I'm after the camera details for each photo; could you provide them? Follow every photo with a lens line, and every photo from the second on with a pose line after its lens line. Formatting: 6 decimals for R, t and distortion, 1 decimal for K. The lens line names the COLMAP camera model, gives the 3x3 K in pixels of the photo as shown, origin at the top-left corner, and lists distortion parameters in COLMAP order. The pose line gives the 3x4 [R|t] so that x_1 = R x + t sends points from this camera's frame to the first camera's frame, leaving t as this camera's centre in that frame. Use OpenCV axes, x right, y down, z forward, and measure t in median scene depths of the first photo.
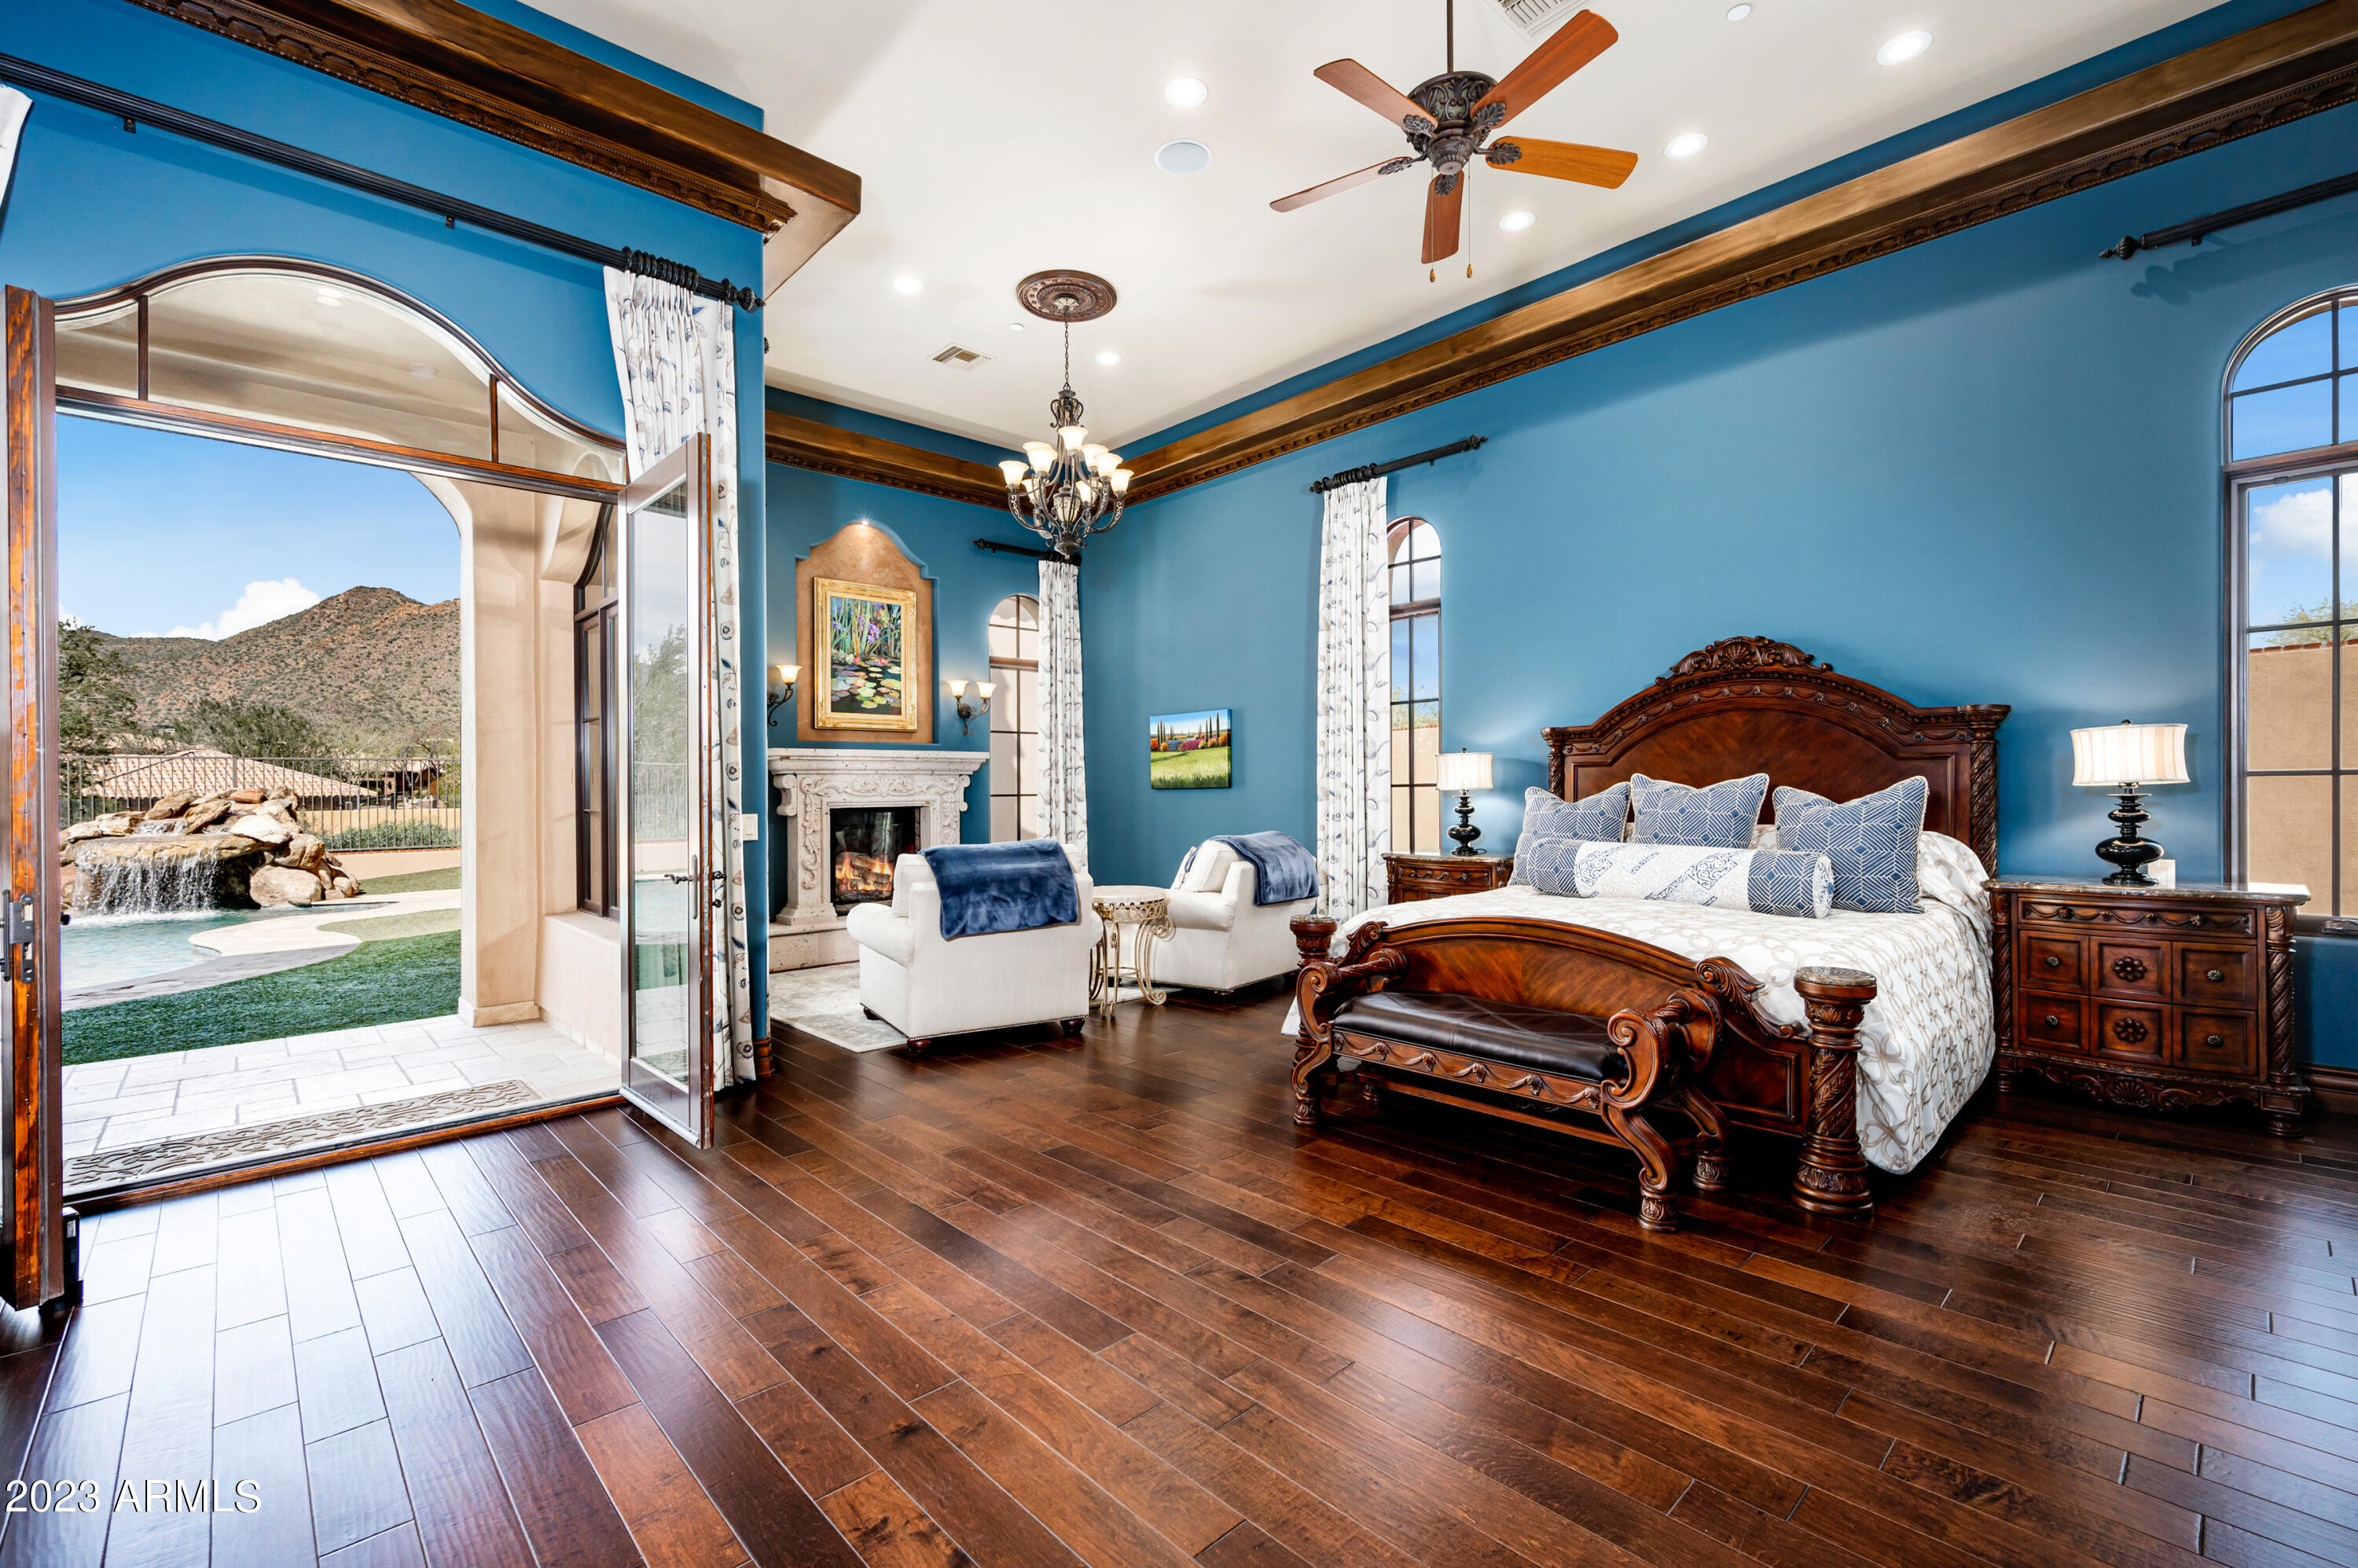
lens RADIAL K [[1010.2, 0, 1183.7], [0, 1010.2, 786.6], [0, 0, 1]] dist [-0.001599, -0.000283]
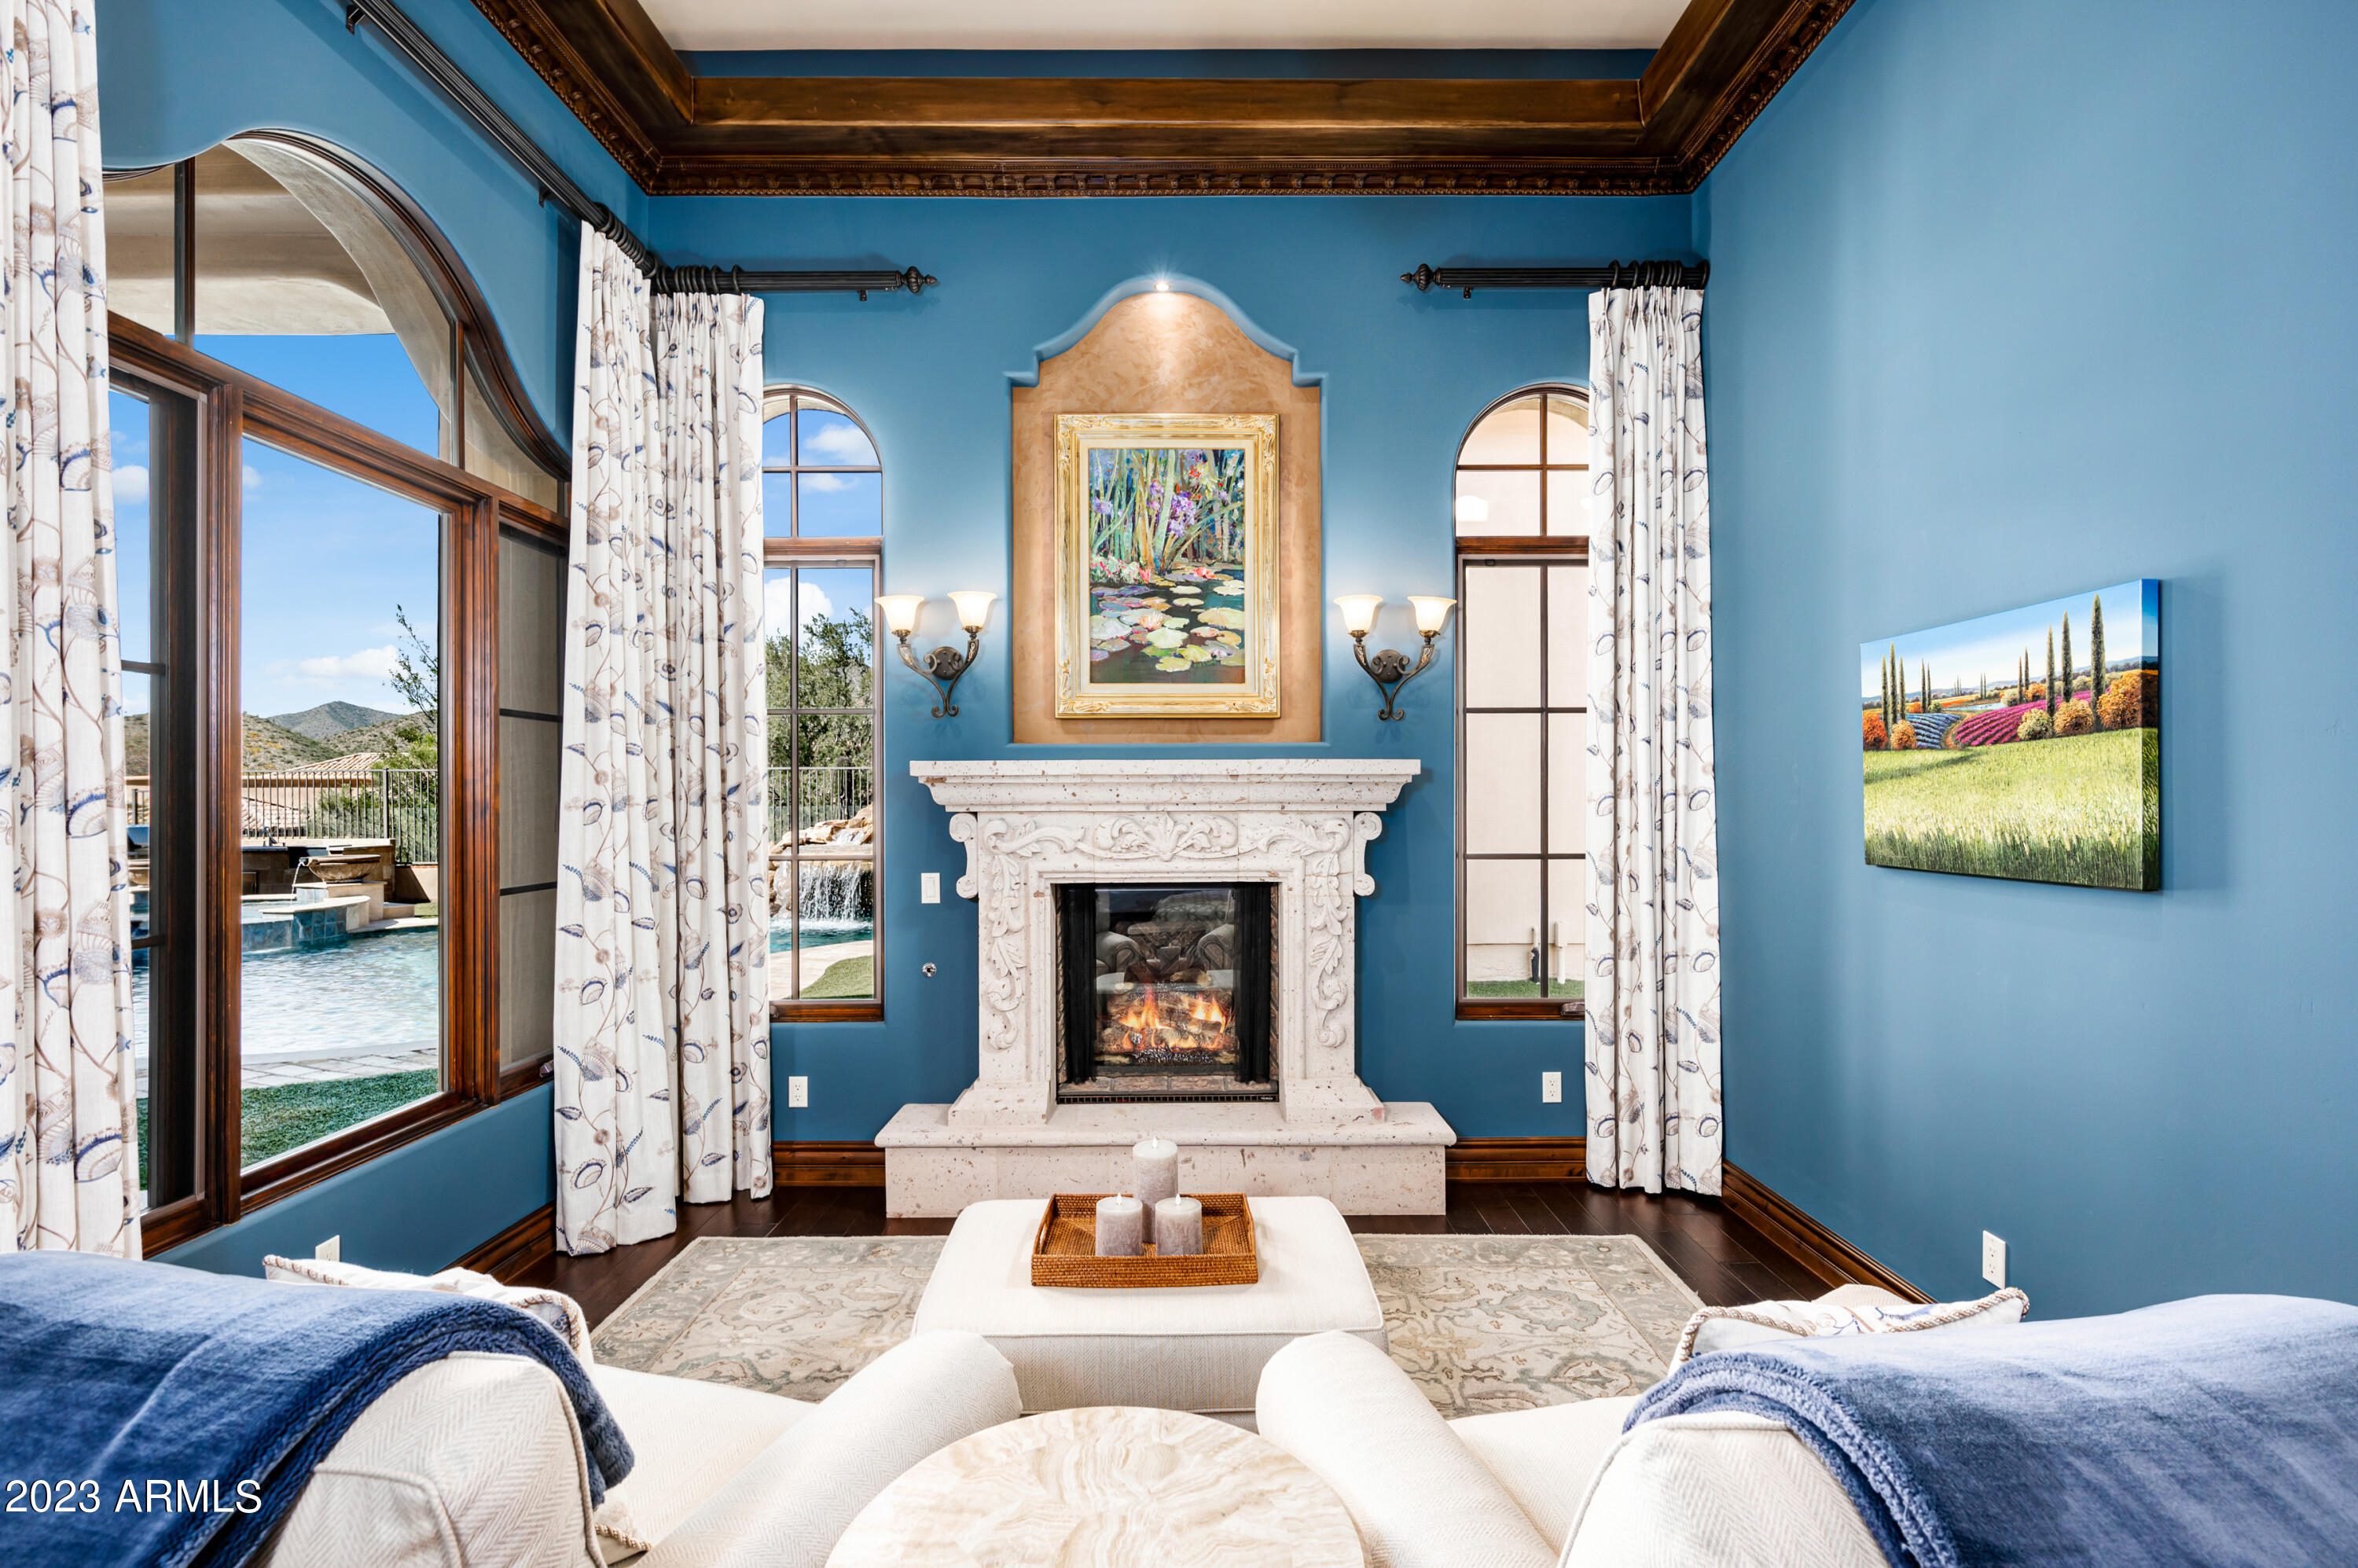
lens RADIAL K [[1116.4, 0, 1198.1], [0, 1116.4, 785.8], [0, 0, 1]] dist [-0.001224, -0.000291]
pose [[0.729565, 0.003403, -0.683903, 0.059710], [-0.003848, 0.999992, 0.000871, -0.023605], [0.683900, 0.001996, 0.729573, 0.613267]]
